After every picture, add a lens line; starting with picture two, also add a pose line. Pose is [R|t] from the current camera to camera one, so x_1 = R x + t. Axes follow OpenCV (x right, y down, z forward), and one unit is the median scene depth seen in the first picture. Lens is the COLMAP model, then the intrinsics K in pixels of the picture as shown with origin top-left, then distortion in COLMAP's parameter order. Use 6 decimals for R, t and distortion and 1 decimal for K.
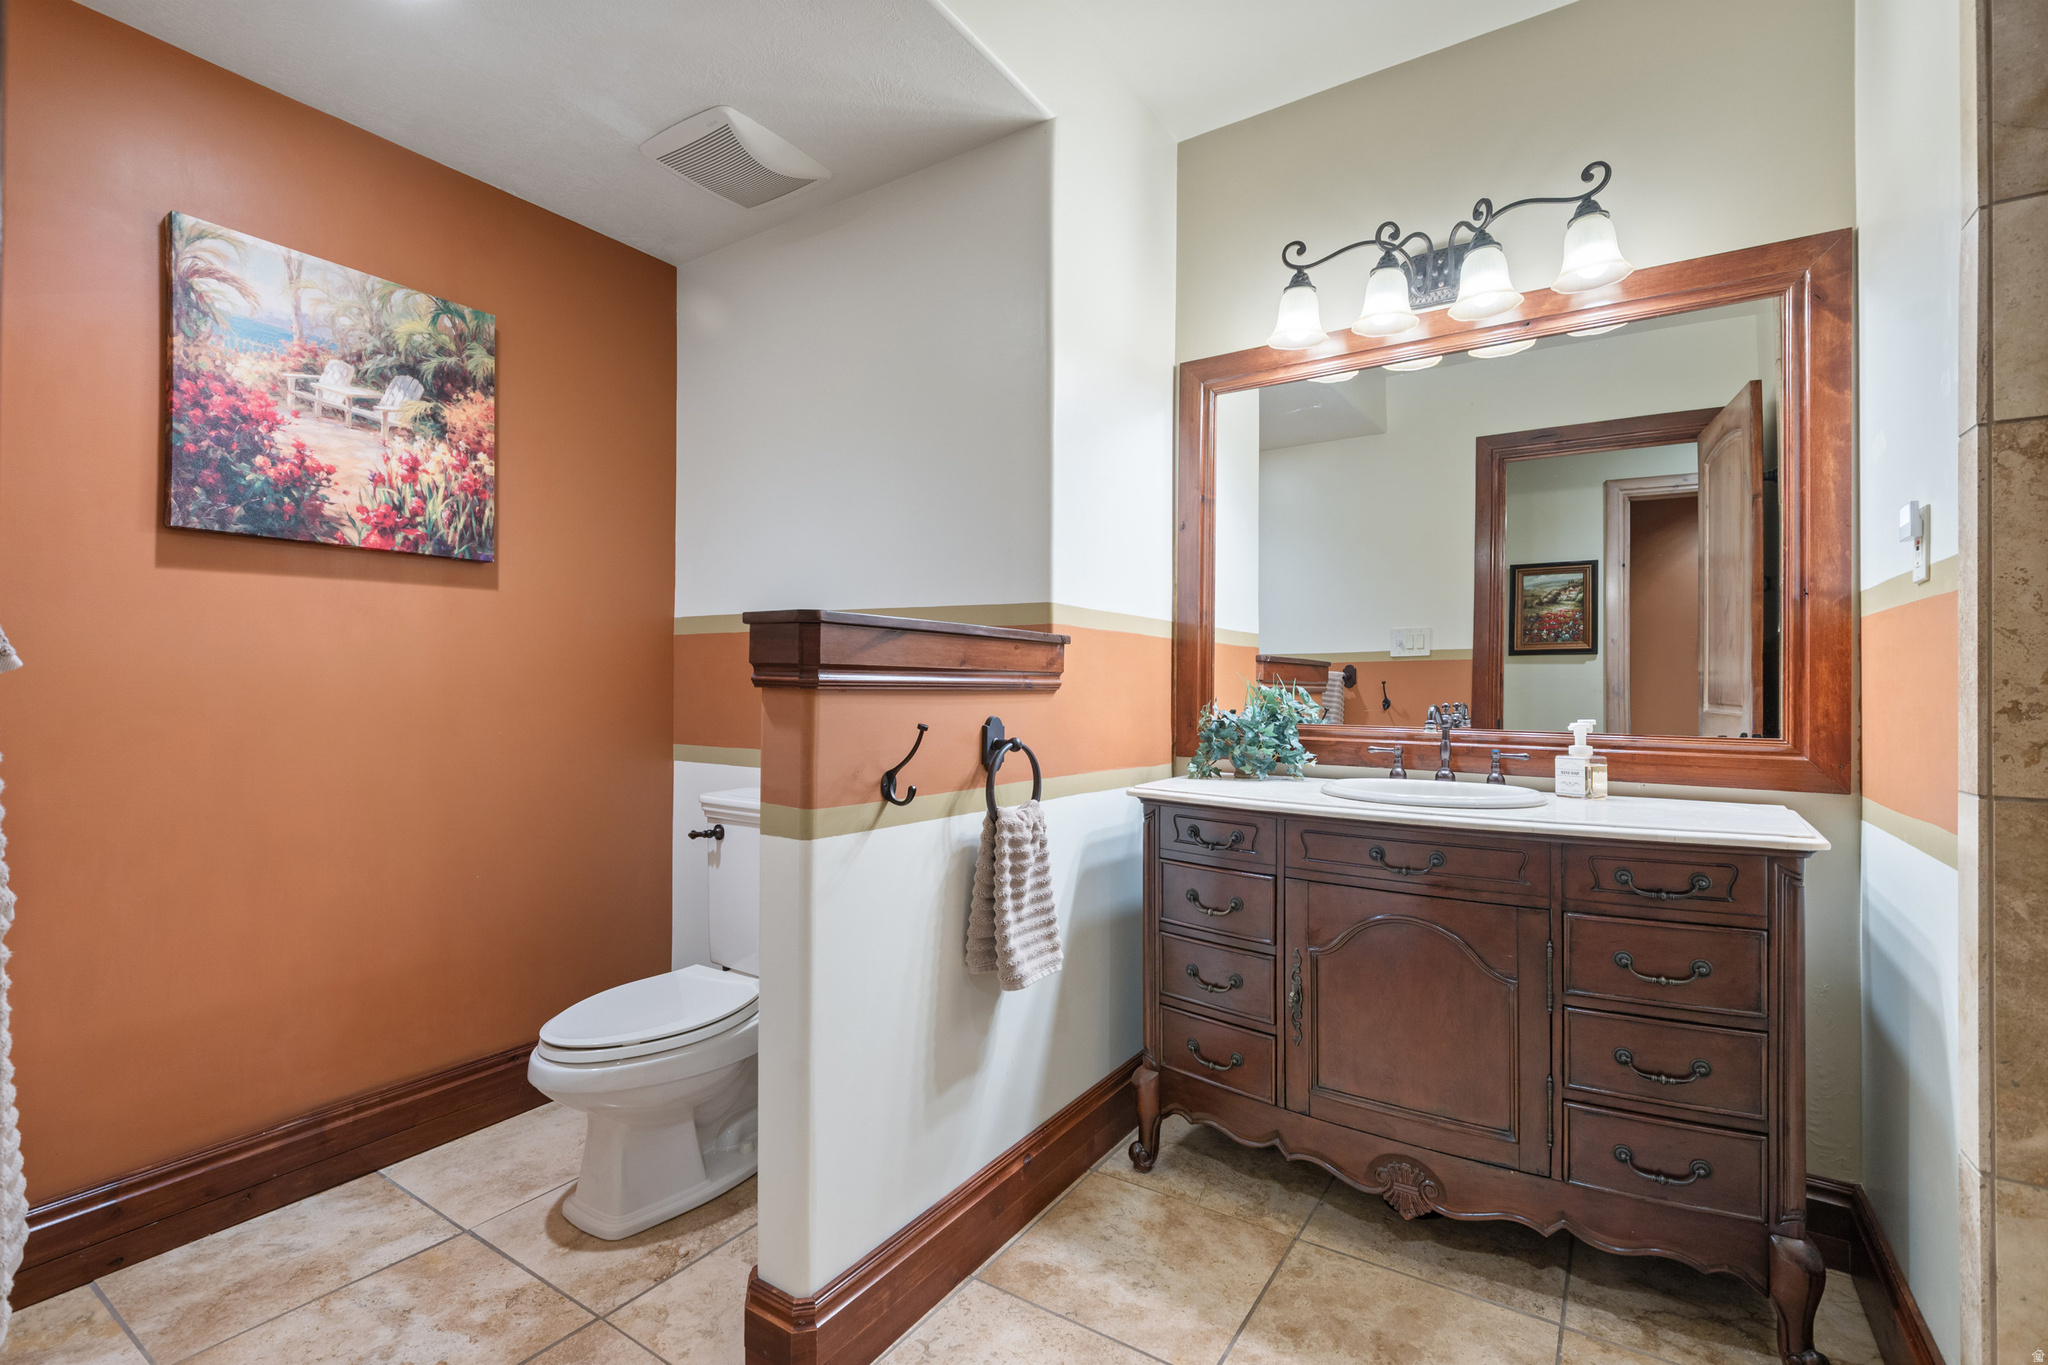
lens RADIAL K [[937.7, 0, 1023.3], [0, 937.7, 684.3], [0, 0, 1]] dist [0.001176, -0.000020]
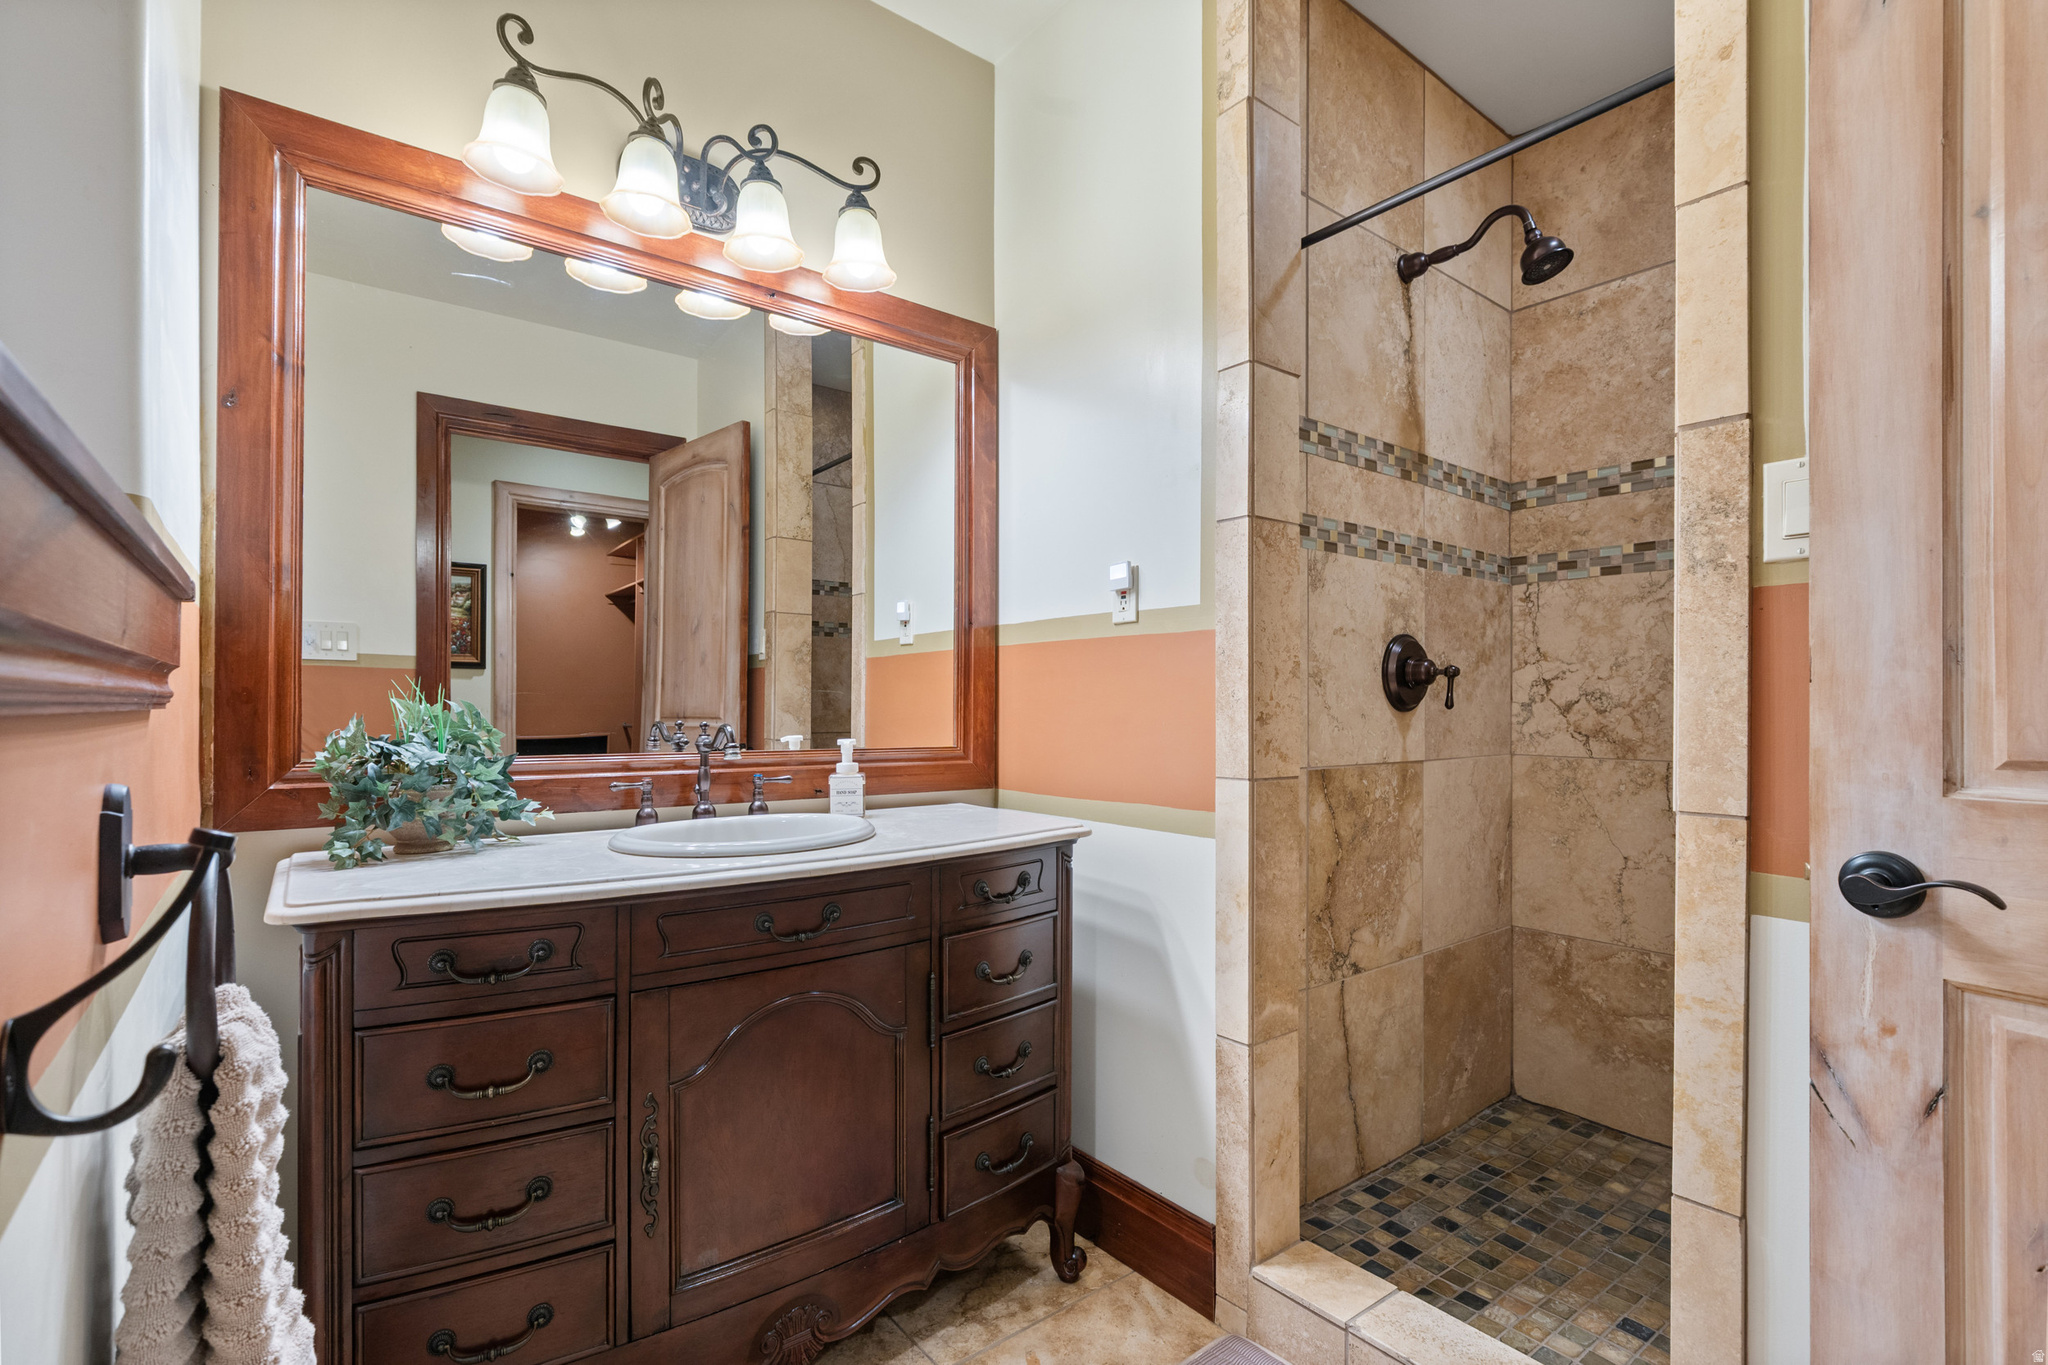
lens RADIAL K [[937.7, 0, 1033.6], [0, 937.7, 709.7], [0, 0, 1]] dist [0.001176, -0.000020]
pose [[0.313317, -0.006320, 0.949628, -0.249534], [-0.003195, 0.999965, 0.007709, 0.002839], [-0.949643, -0.005450, 0.313286, 0.517891]]
